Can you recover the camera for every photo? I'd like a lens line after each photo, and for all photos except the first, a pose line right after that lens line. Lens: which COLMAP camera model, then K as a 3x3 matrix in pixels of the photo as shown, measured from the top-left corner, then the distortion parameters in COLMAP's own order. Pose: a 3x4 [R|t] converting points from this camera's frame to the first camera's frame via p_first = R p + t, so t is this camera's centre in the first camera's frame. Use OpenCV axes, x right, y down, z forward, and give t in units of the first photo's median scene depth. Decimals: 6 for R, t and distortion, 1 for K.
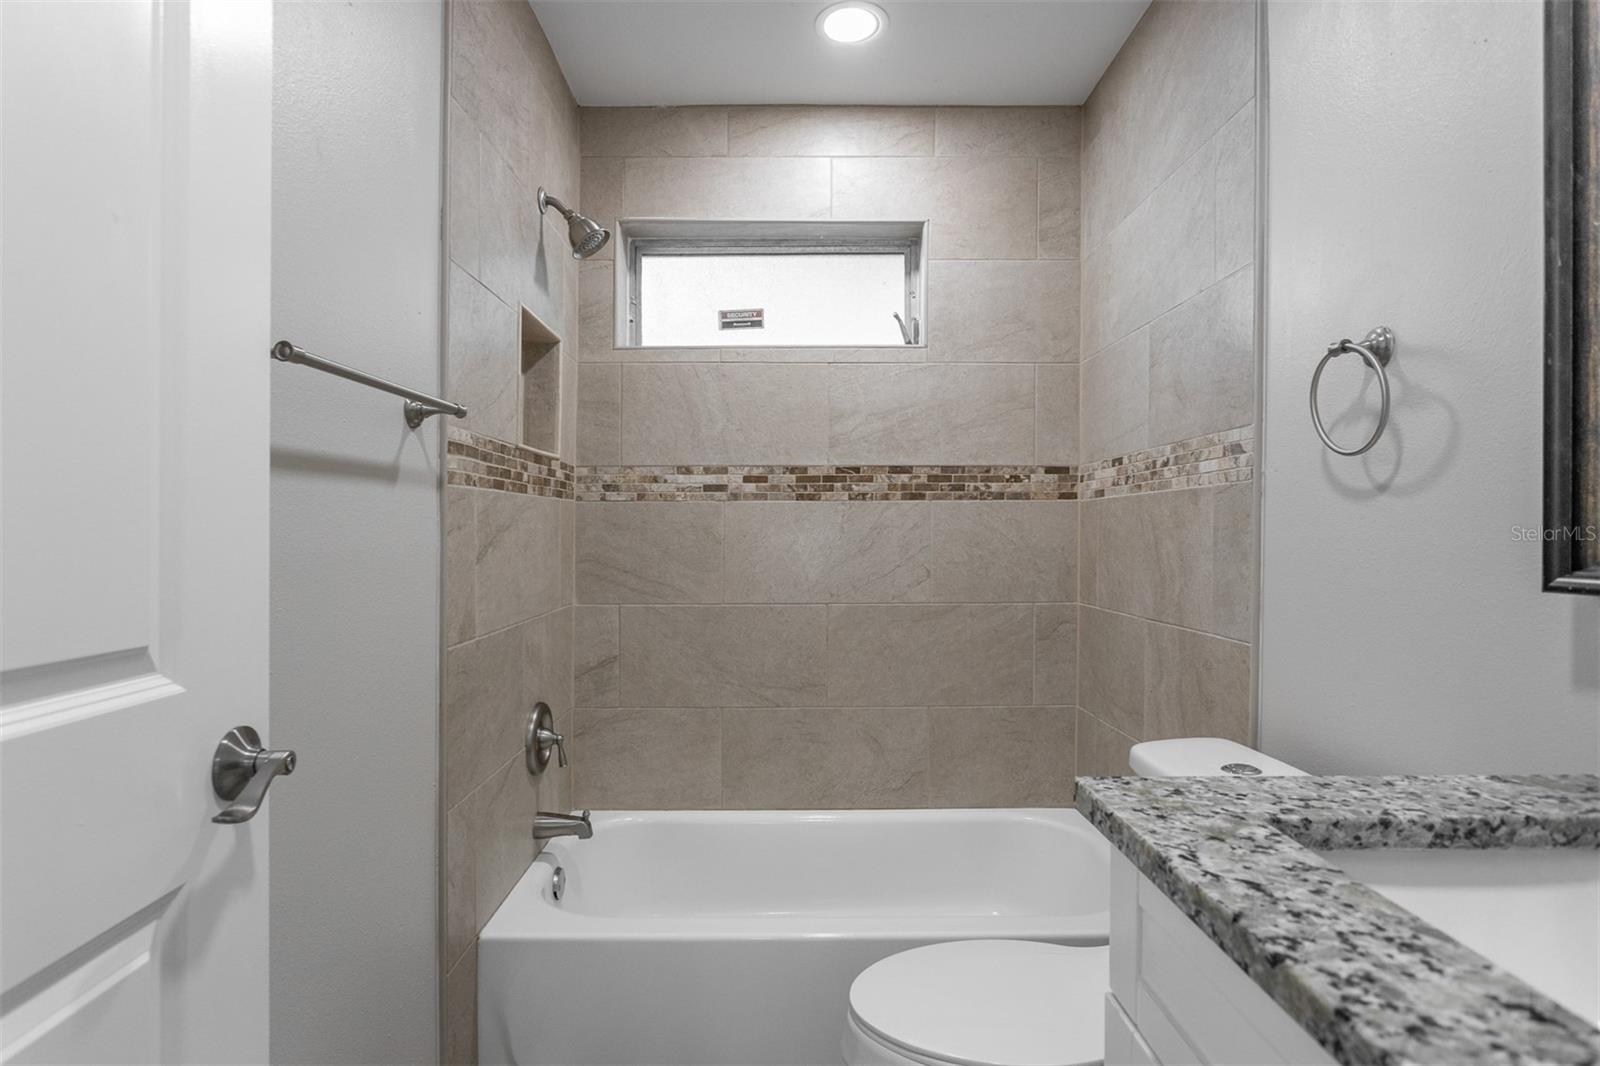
lens RADIAL K [[818.3, 0, 802.0], [0, 818.3, 544.8], [0, 0, 1]] dist [-0.016265, 0.009702]
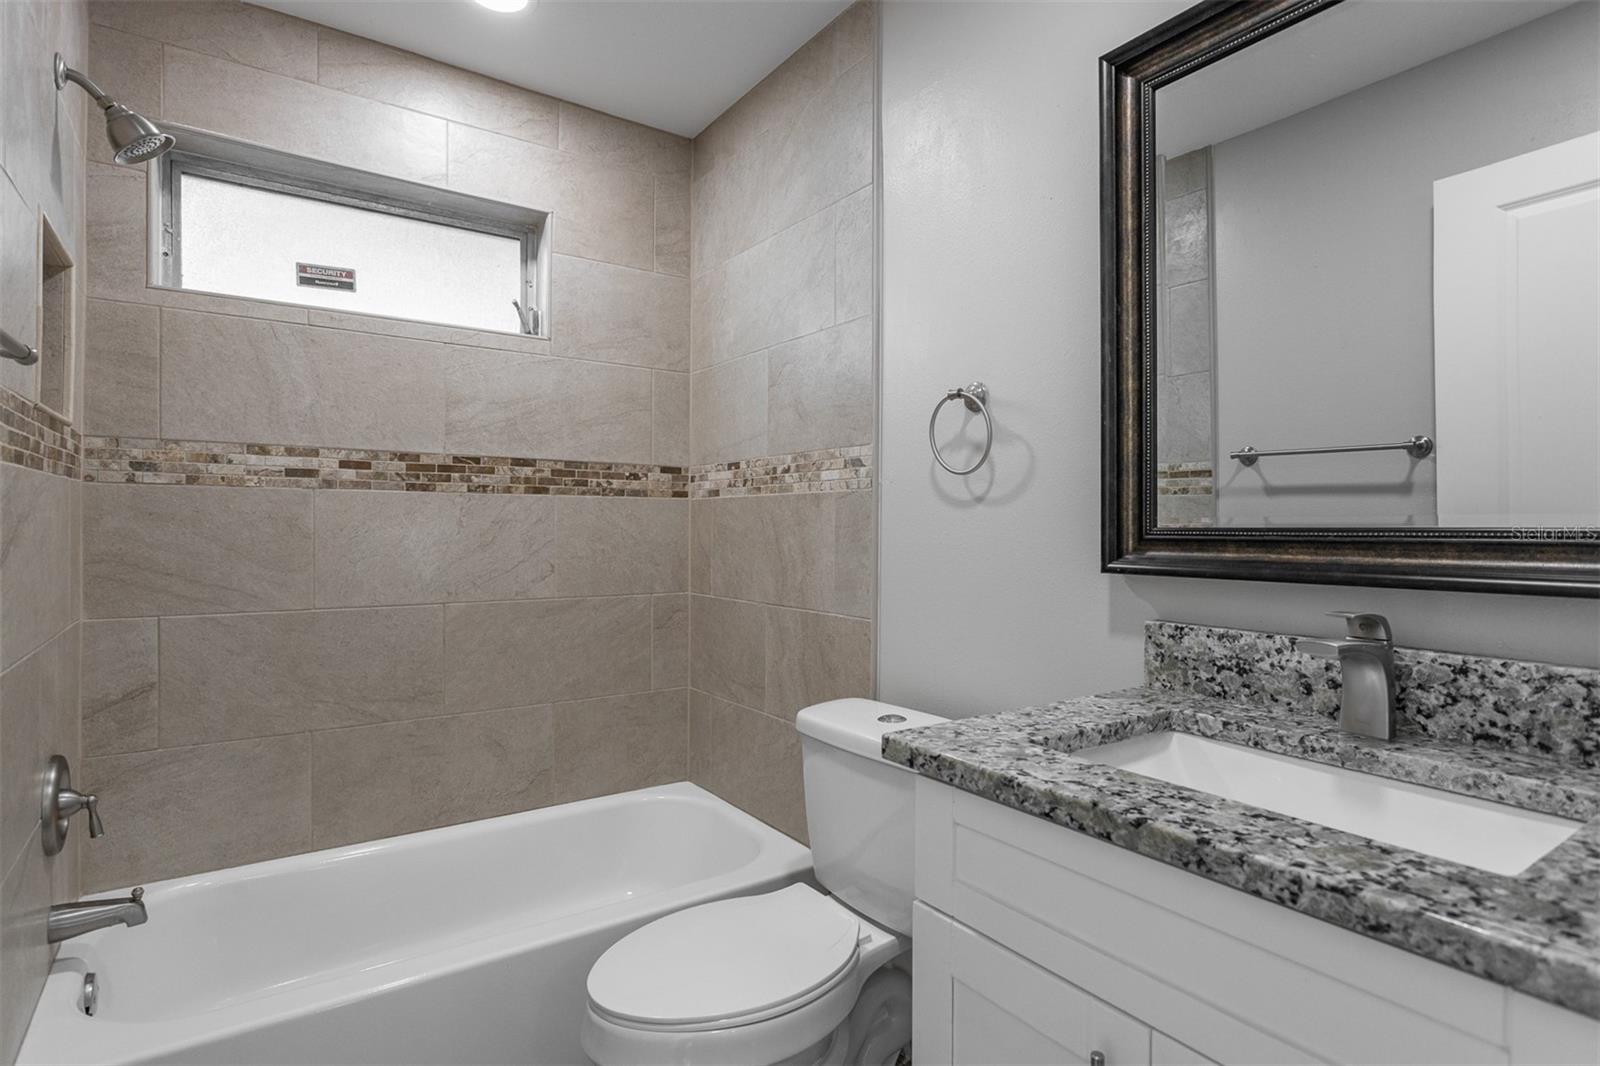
lens RADIAL K [[809.4, 0, 792.4], [0, 809.4, 536.0], [0, 0, 1]] dist [-0.016932, 0.011448]
pose [[0.826926, 0.001206, 0.562309, -0.172260], [-0.000669, 0.999999, -0.001161, -0.003692], [-0.562310, 0.000584, 0.826926, 0.028364]]
